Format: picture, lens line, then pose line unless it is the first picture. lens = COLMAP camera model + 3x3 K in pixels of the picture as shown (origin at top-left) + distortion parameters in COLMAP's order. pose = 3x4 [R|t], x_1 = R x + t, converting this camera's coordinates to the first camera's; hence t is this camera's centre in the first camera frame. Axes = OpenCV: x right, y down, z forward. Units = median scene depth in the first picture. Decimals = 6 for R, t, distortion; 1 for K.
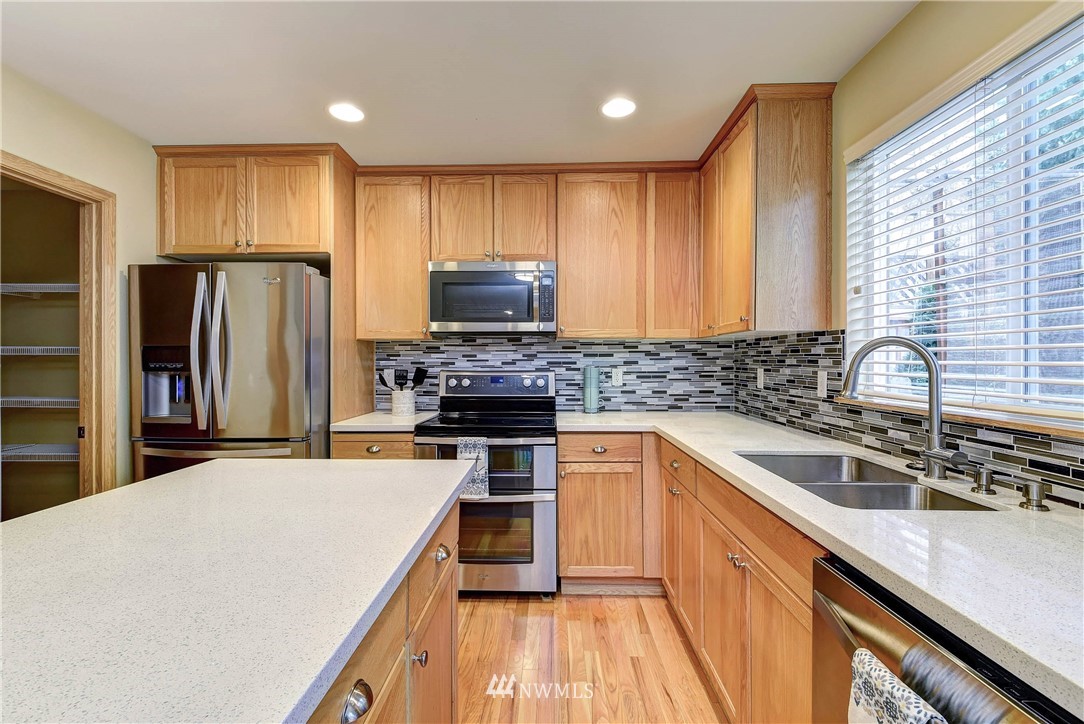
lens RADIAL K [[482.4, 0, 534.3], [0, 482.4, 360.3], [0, 0, 1]] dist [0.004975, -0.005381]
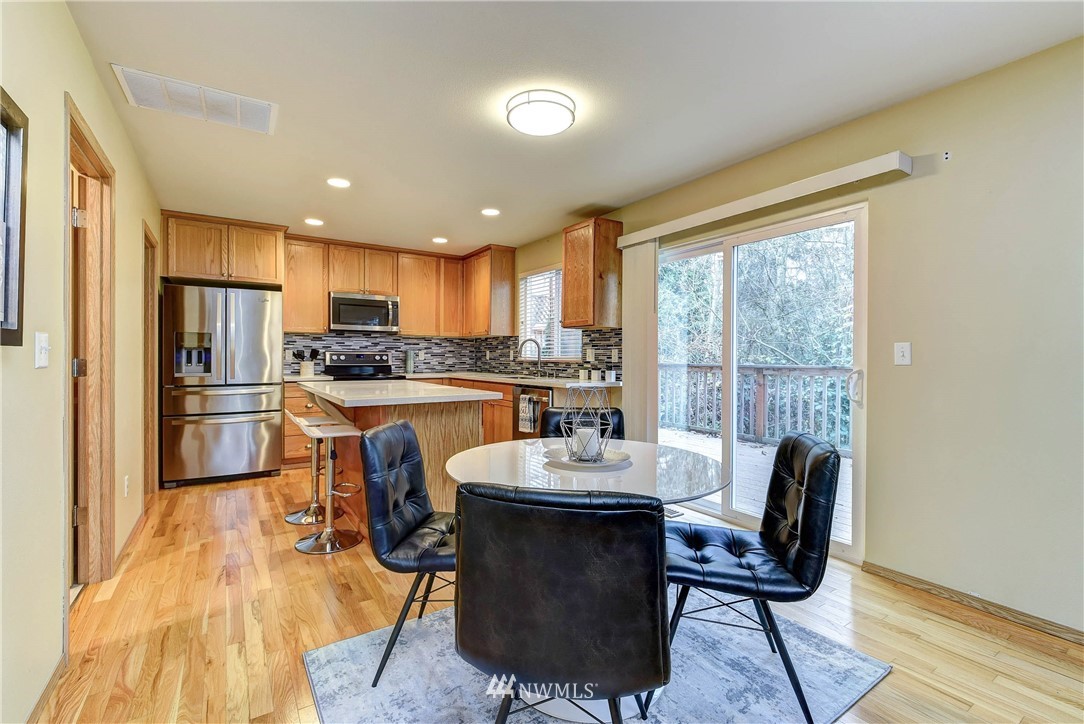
lens RADIAL K [[482.4, 0, 535.9], [0, 482.4, 361.5], [0, 0, 1]] dist [0.004975, -0.005381]
pose [[0.823564, -0.000157, 0.567223, -0.626522], [-0.005535, 0.999950, 0.008313, 0.045513], [-0.567196, -0.009986, 0.823523, -0.989245]]
